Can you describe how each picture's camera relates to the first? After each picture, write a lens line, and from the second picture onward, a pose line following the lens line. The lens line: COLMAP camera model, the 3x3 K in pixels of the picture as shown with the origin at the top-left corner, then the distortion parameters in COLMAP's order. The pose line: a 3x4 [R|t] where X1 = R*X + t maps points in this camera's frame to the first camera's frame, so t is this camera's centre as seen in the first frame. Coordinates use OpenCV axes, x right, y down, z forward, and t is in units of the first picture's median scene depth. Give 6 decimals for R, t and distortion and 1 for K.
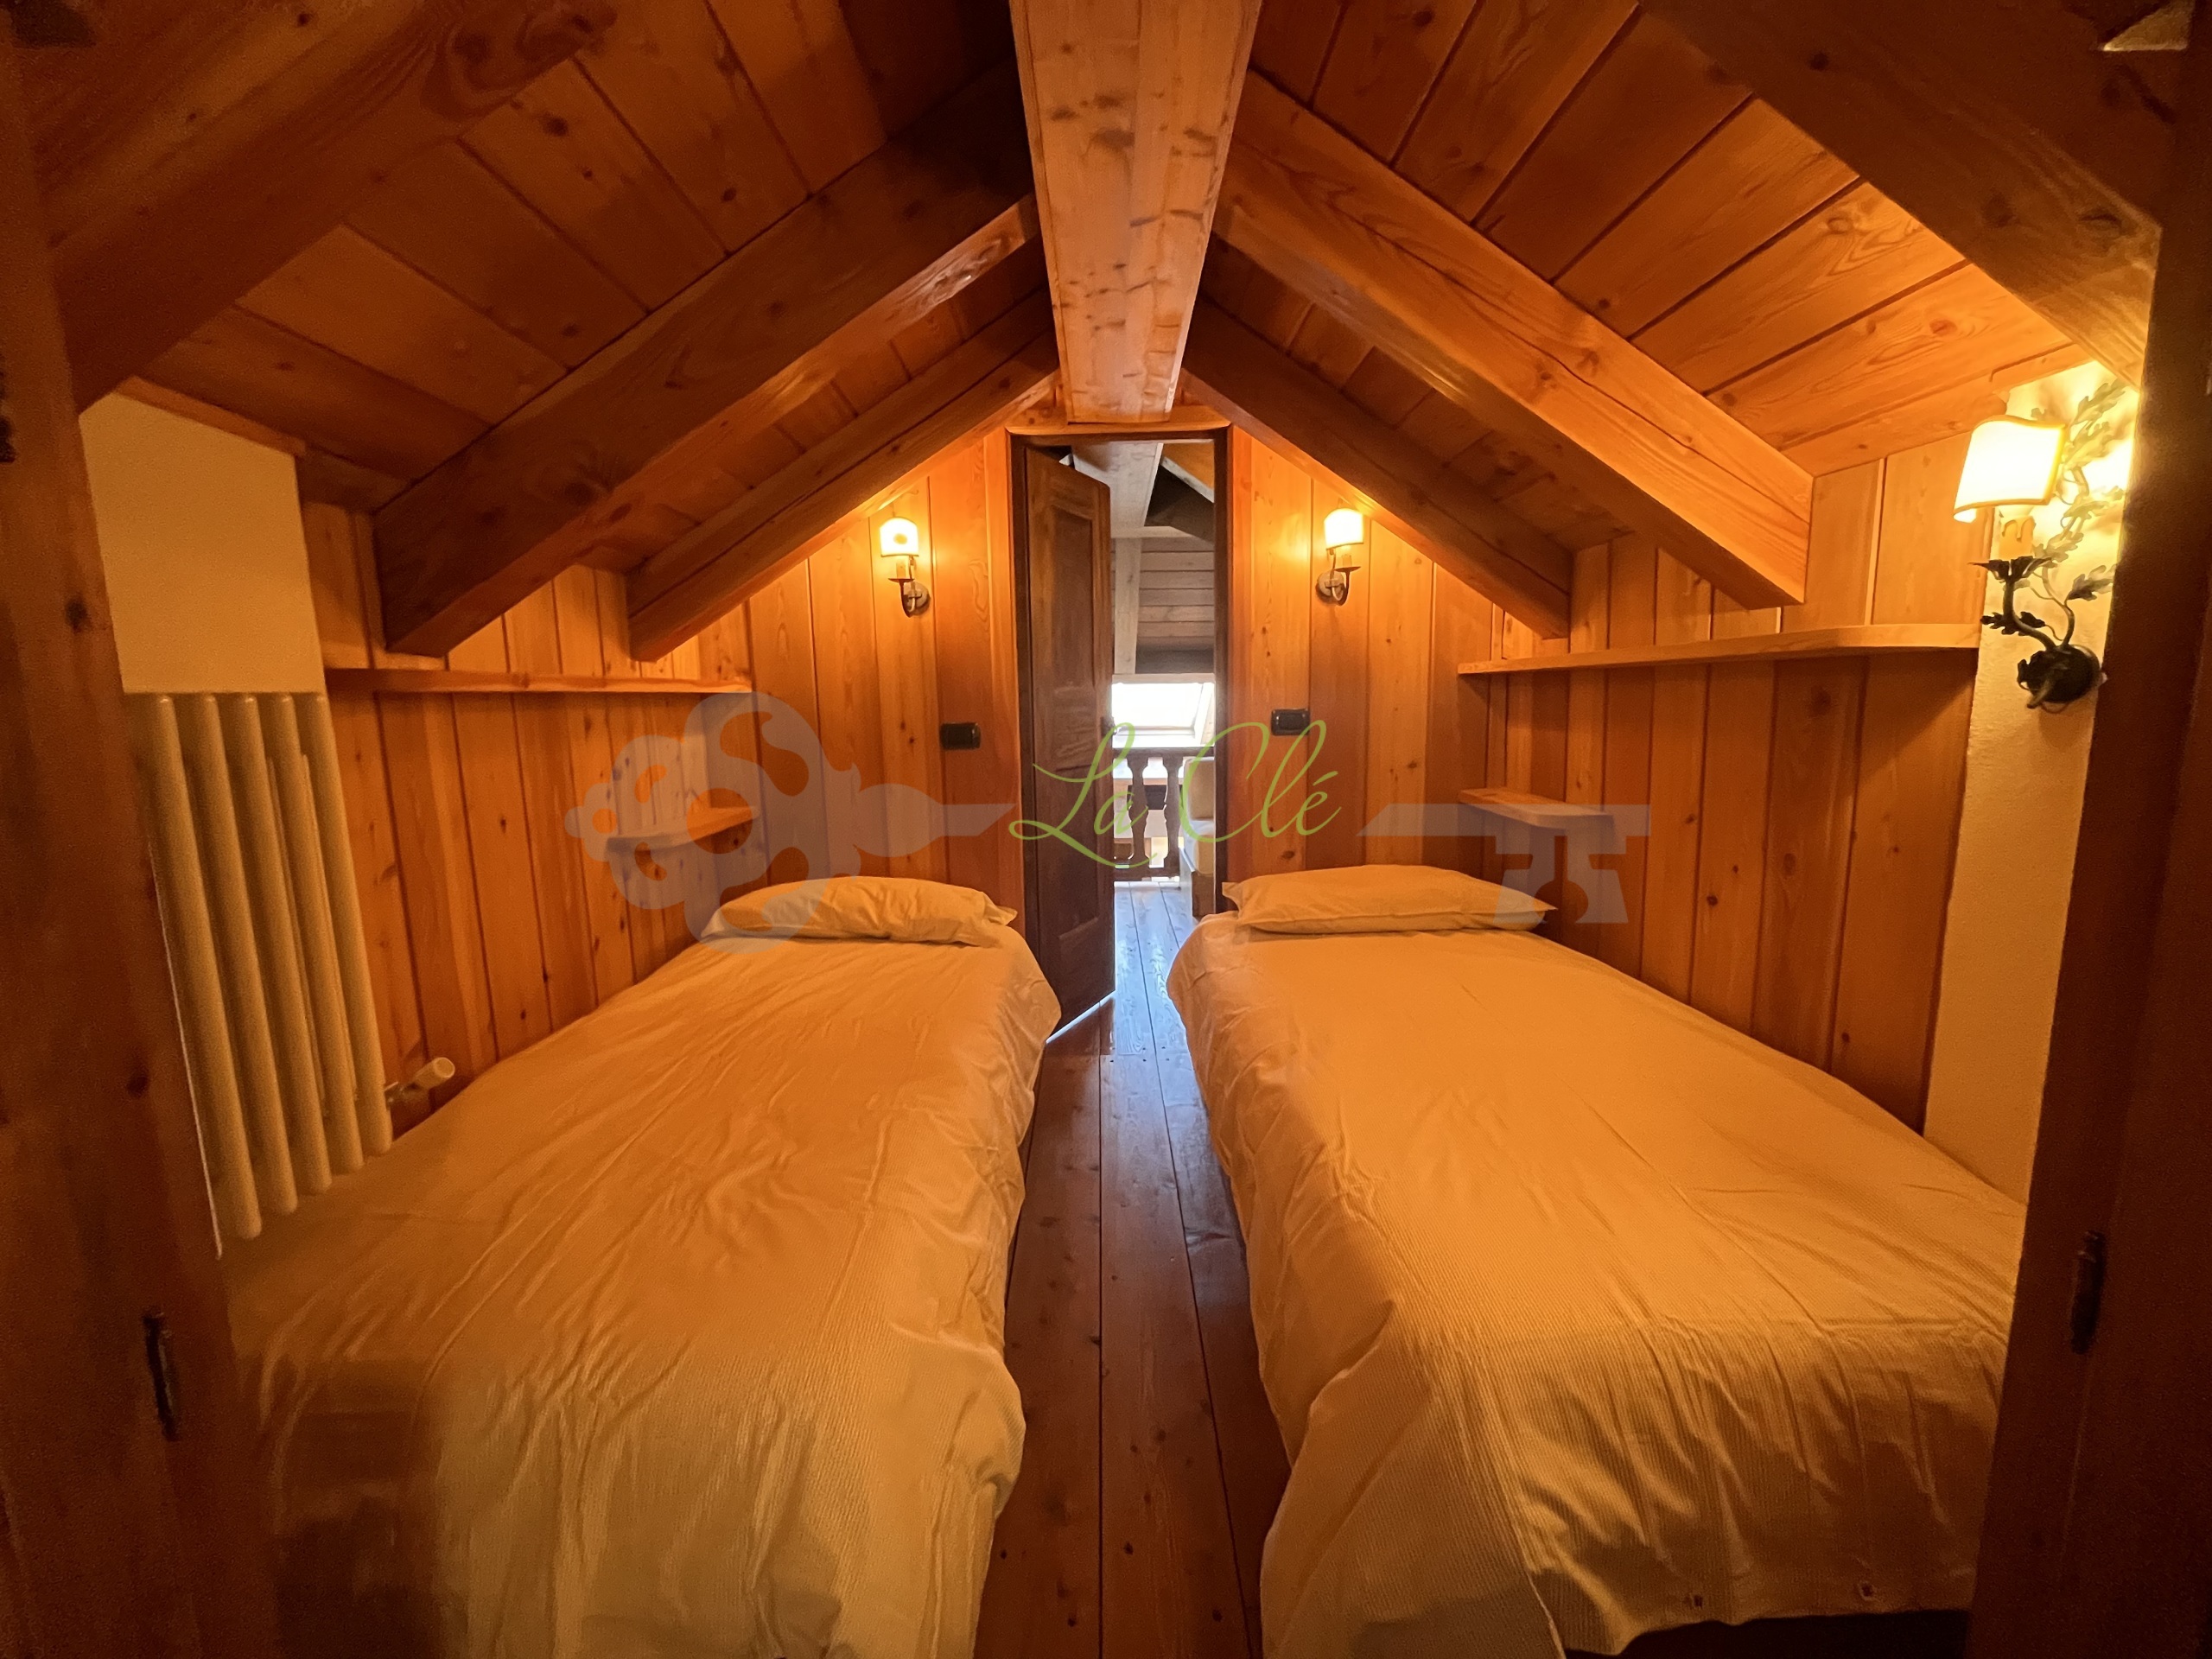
lens RADIAL K [[894.3, 0, 1108.6], [0, 894.3, 824.0], [0, 0, 1]] dist [-0.000419, -0.000255]
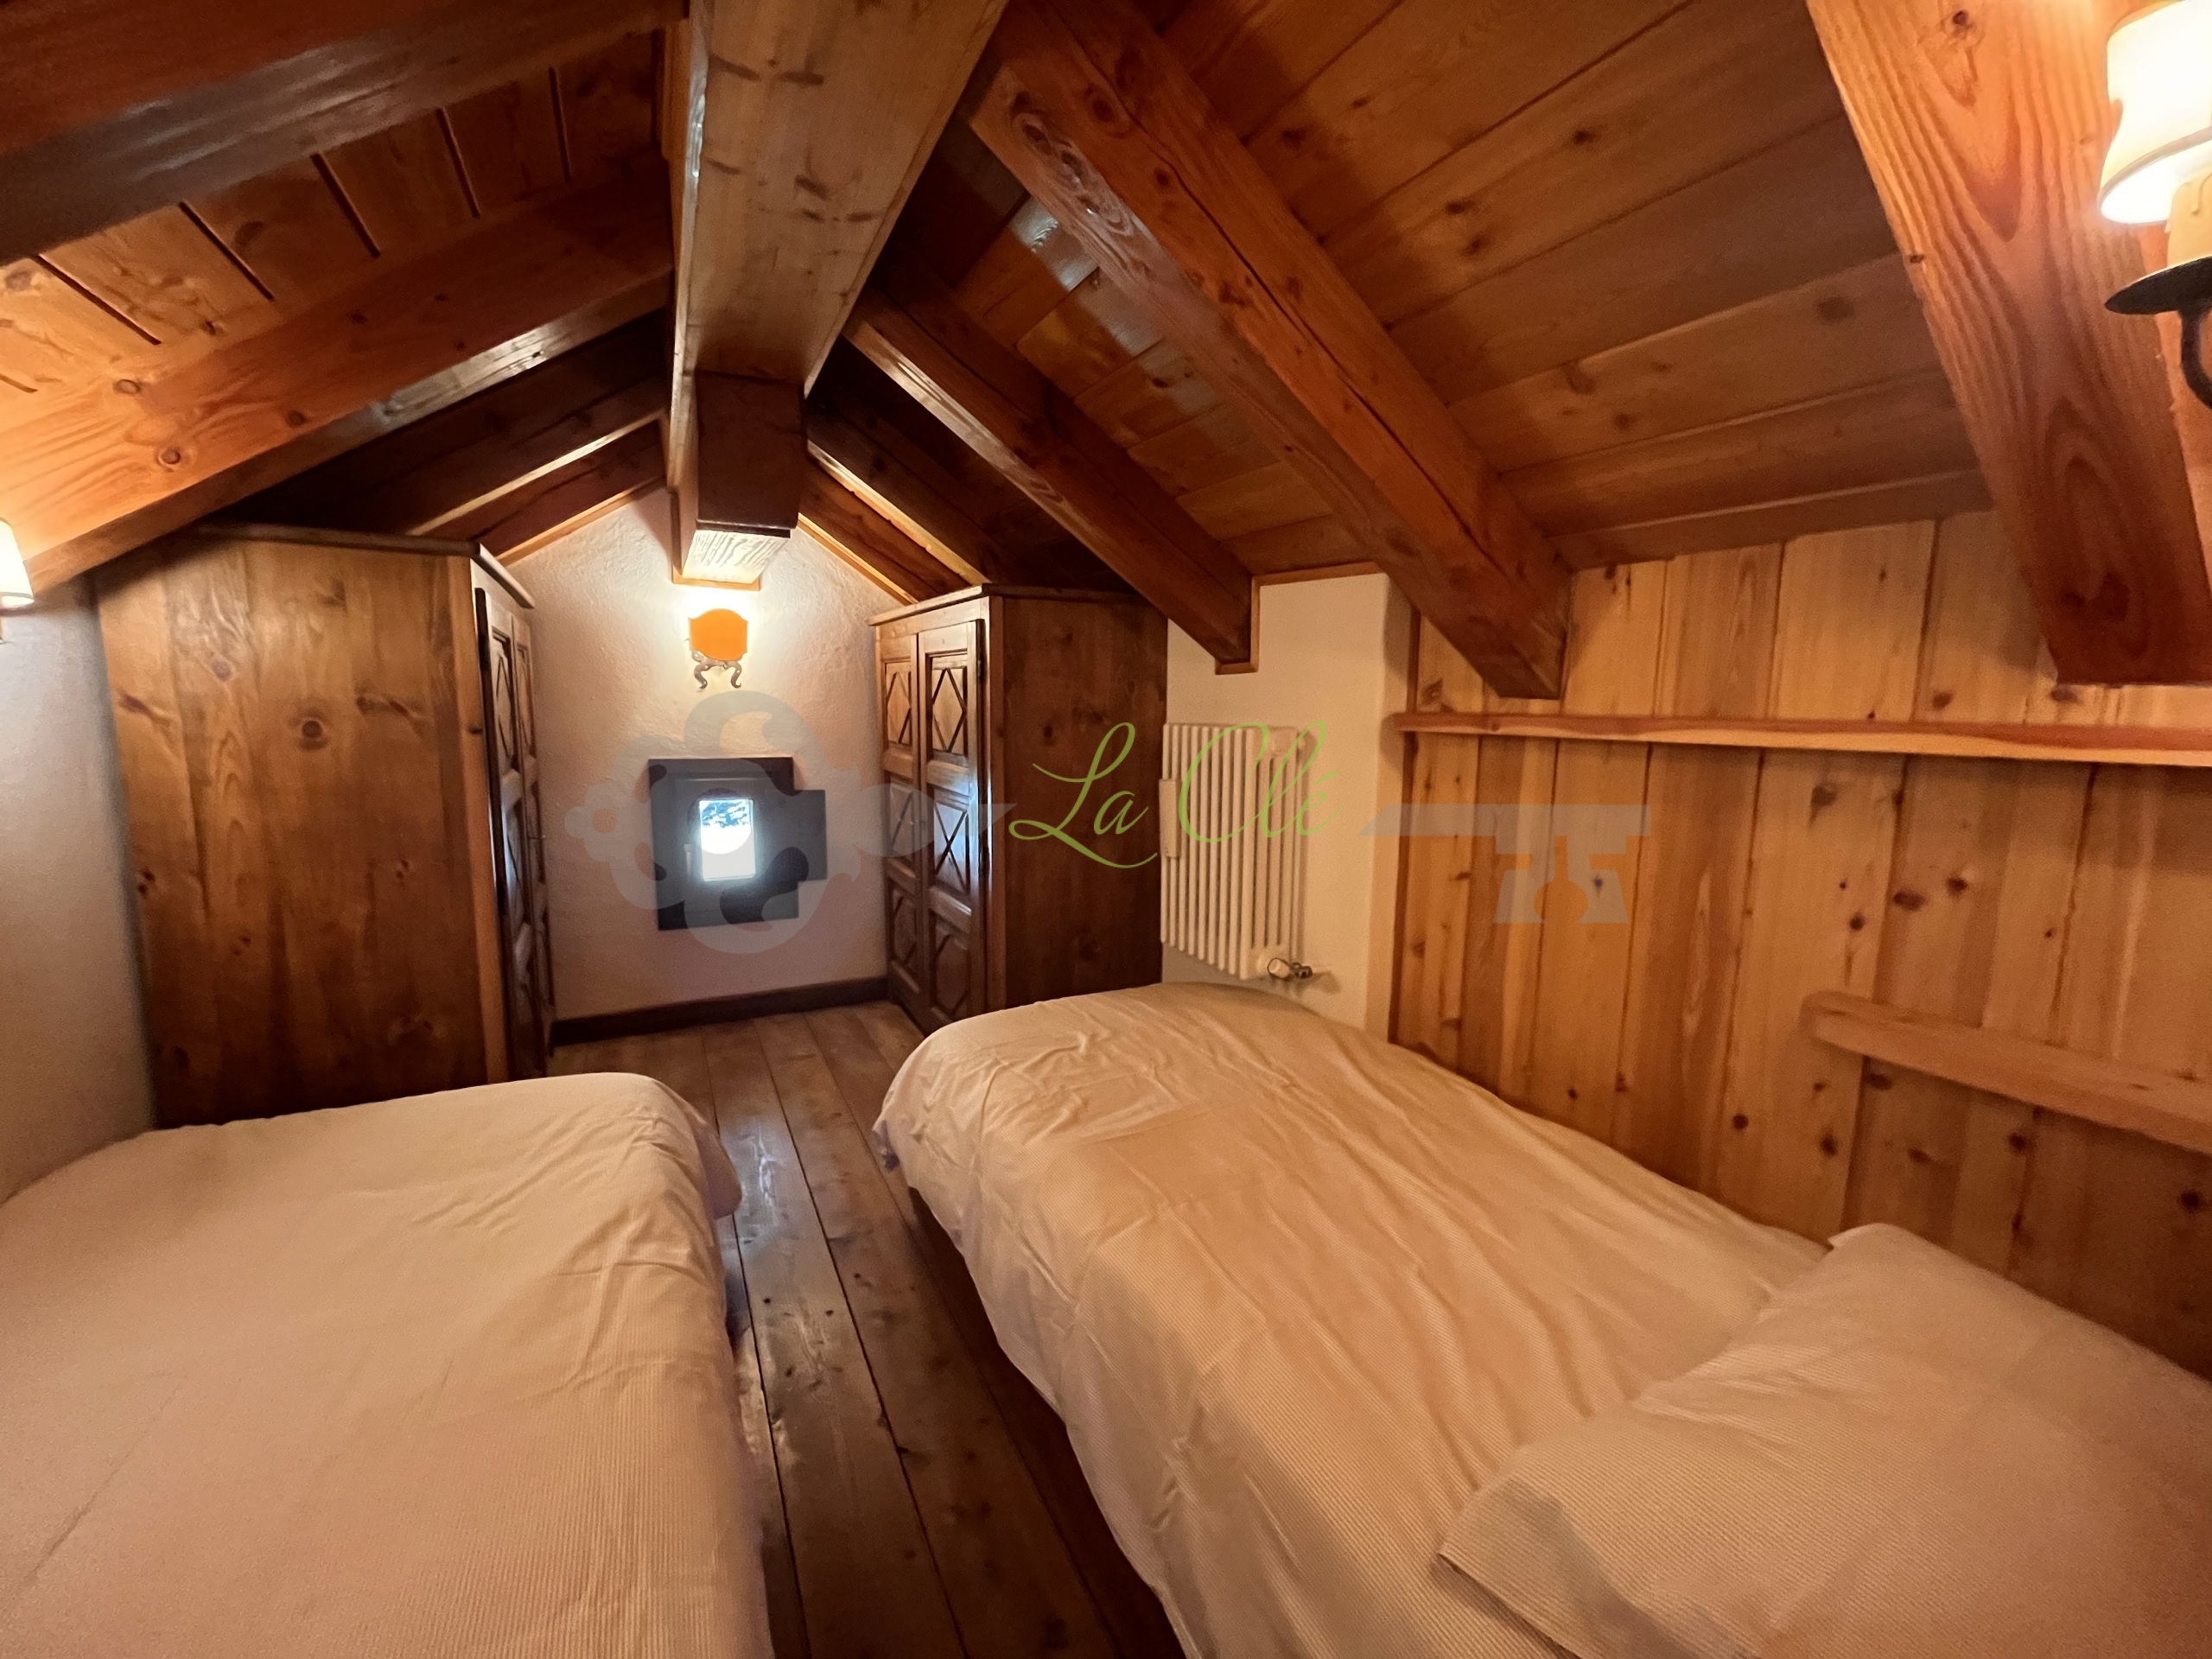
lens RADIAL K [[894.3, 0, 1109.9], [0, 894.3, 825.7], [0, 0, 1]] dist [-0.000419, -0.000255]
pose [[-0.890557, 0.063882, -0.450363, 0.143237], [-0.066121, 0.961393, 0.267117, -0.254810], [0.450040, 0.267662, -0.851951, 1.496479]]
